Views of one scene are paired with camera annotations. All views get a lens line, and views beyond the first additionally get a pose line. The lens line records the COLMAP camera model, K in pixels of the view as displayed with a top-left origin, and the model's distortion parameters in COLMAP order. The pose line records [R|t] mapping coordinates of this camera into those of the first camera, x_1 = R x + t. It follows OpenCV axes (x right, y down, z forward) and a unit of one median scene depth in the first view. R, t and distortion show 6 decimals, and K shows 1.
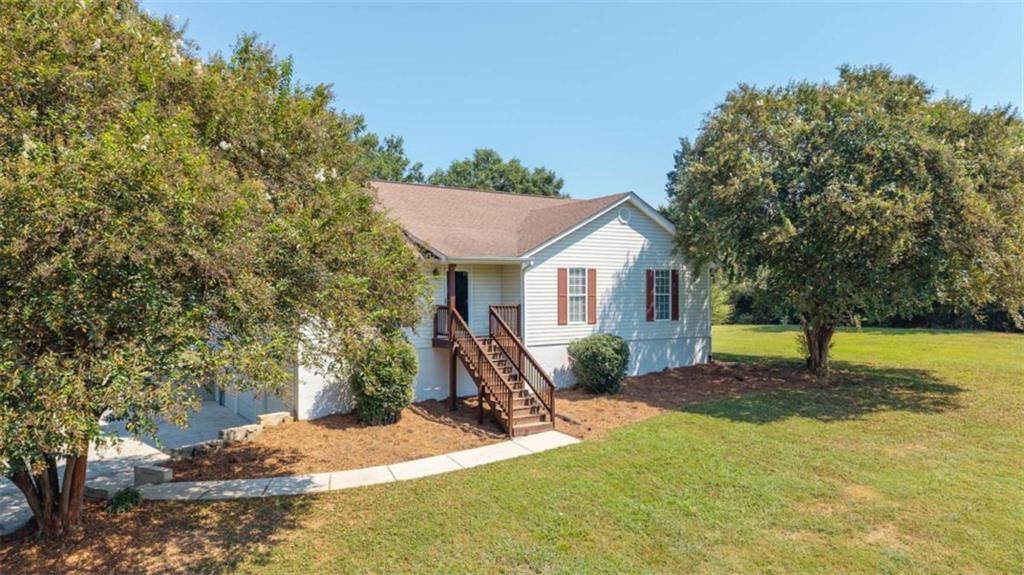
lens RADIAL K [[686.5, 0, 517.0], [0, 686.5, 285.3], [0, 0, 1]] dist [0.036765, -0.047793]
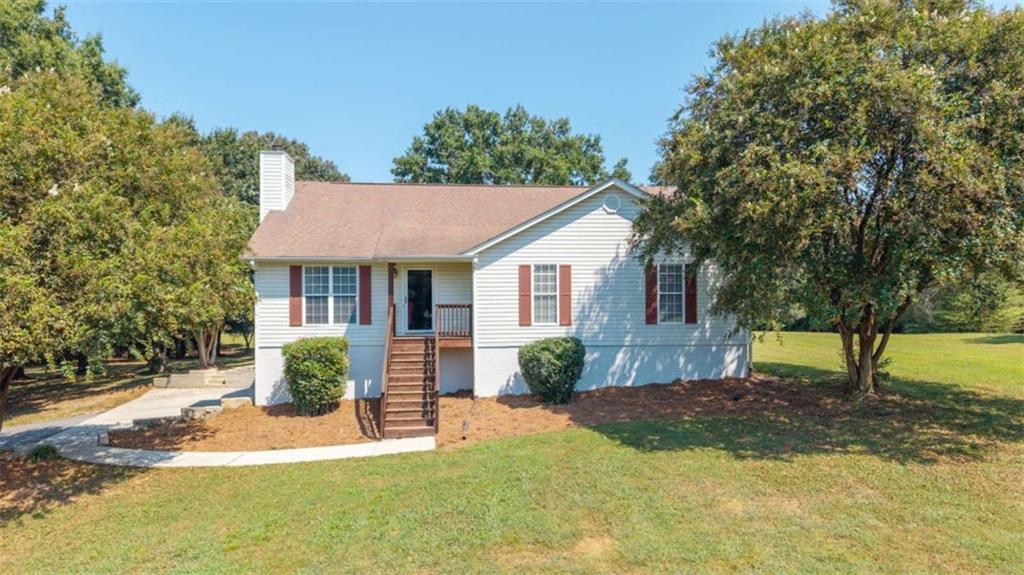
lens RADIAL K [[686.5, 0, 517.0], [0, 686.5, 285.3], [0, 0, 1]] dist [0.036765, -0.047793]
pose [[0.885711, -0.006556, -0.464190, 0.476792], [0.007151, 0.999974, -0.000478, 0.002869], [0.464182, -0.002896, 0.885735, 0.165973]]
